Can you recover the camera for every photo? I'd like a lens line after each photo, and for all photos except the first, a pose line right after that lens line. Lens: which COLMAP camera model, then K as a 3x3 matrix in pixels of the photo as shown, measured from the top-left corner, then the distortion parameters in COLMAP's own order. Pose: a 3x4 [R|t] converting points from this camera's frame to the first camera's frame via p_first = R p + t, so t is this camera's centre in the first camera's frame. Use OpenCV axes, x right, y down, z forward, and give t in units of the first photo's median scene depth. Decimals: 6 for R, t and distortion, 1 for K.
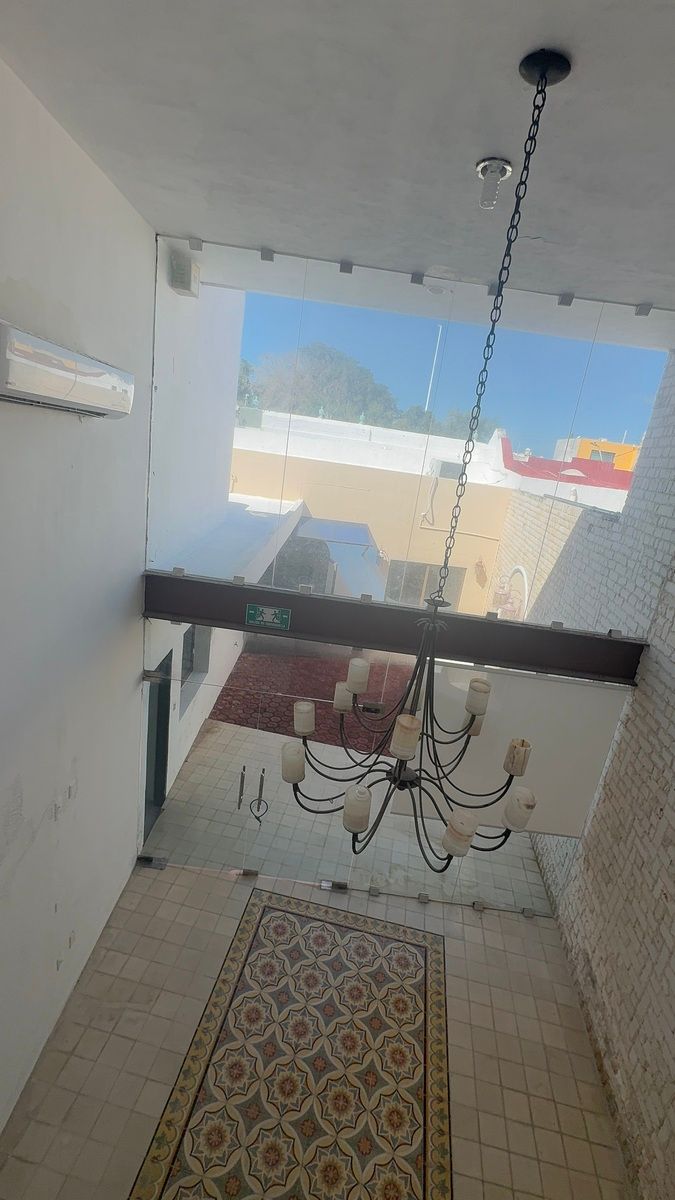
lens RADIAL K [[523.0, 0, 337.5], [0, 523.0, 600.0], [0, 0, 1]] dist [0.001110, -0.000396]
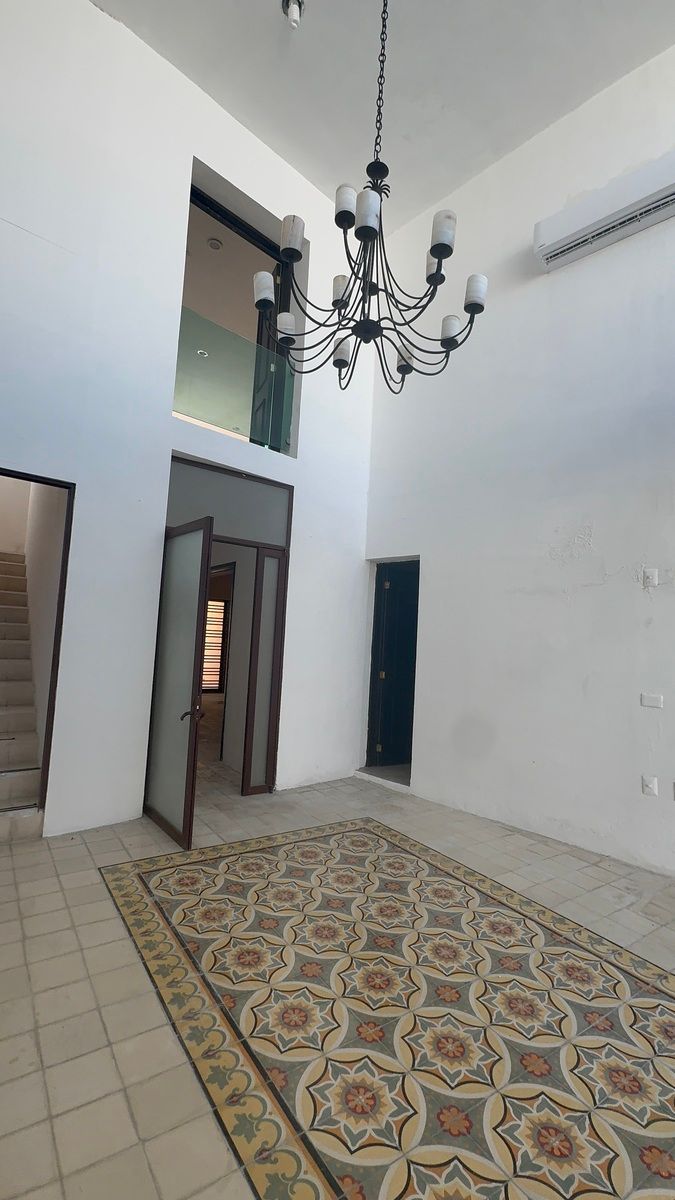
lens RADIAL K [[523.0, 0, 337.5], [0, 523.0, 600.0], [0, 0, 1]] dist [0.001110, -0.000396]
pose [[-0.704937, -0.239704, -0.667537, 0.498270], [-0.356318, 0.933461, 0.041088, 0.540063], [0.613271, 0.266820, -0.743442, 1.232656]]
